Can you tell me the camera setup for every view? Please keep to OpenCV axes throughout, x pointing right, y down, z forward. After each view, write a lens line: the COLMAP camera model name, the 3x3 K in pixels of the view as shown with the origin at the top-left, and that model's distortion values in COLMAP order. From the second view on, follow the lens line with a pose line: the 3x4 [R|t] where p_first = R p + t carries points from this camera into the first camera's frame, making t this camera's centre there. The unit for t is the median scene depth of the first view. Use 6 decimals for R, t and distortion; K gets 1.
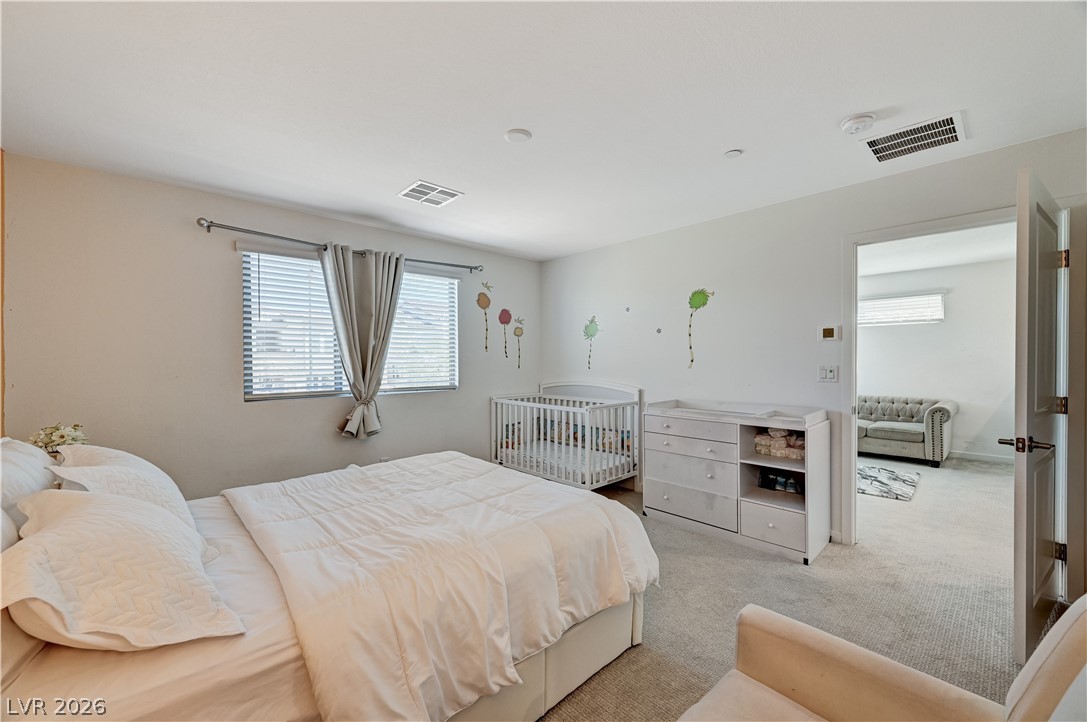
lens RADIAL K [[432.7, 0, 549.4], [0, 432.7, 358.4], [0, 0, 1]] dist [0.002623, 0.000330]
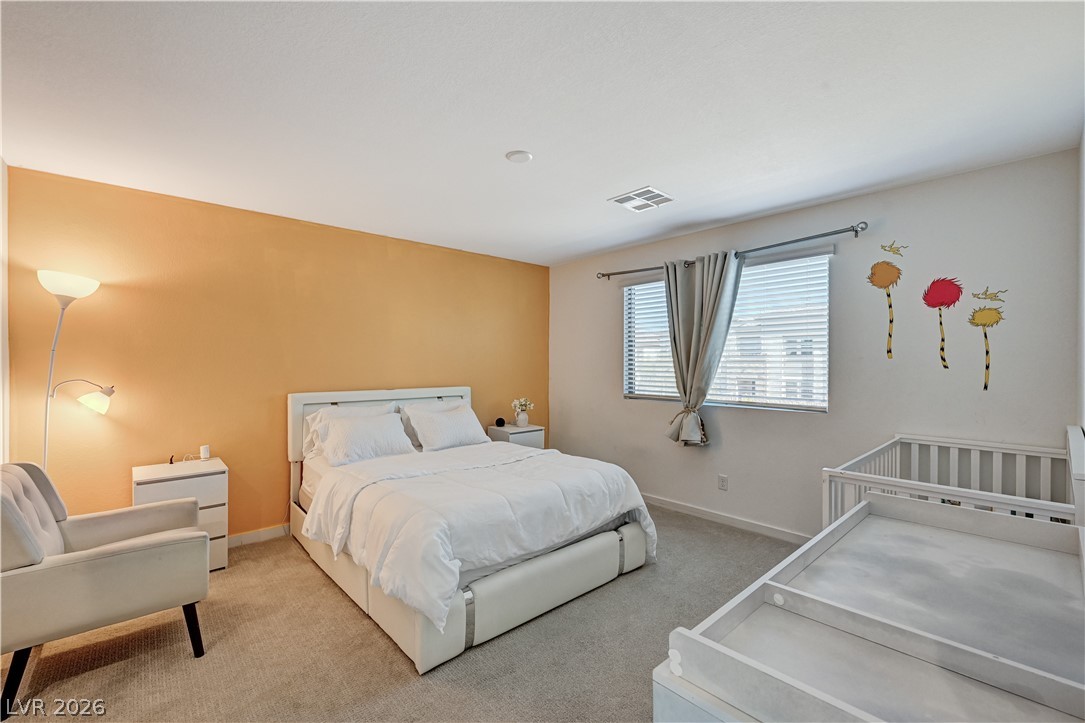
lens RADIAL K [[459.6, 0, 542.5], [0, 459.6, 361.5], [0, 0, 1]] dist [-0.001453, 0.000215]
pose [[-0.024742, -0.001952, -0.999692, 0.504021], [-0.003614, 0.999992, -0.001863, -0.007745], [0.999687, 0.003566, -0.024749, 0.532375]]
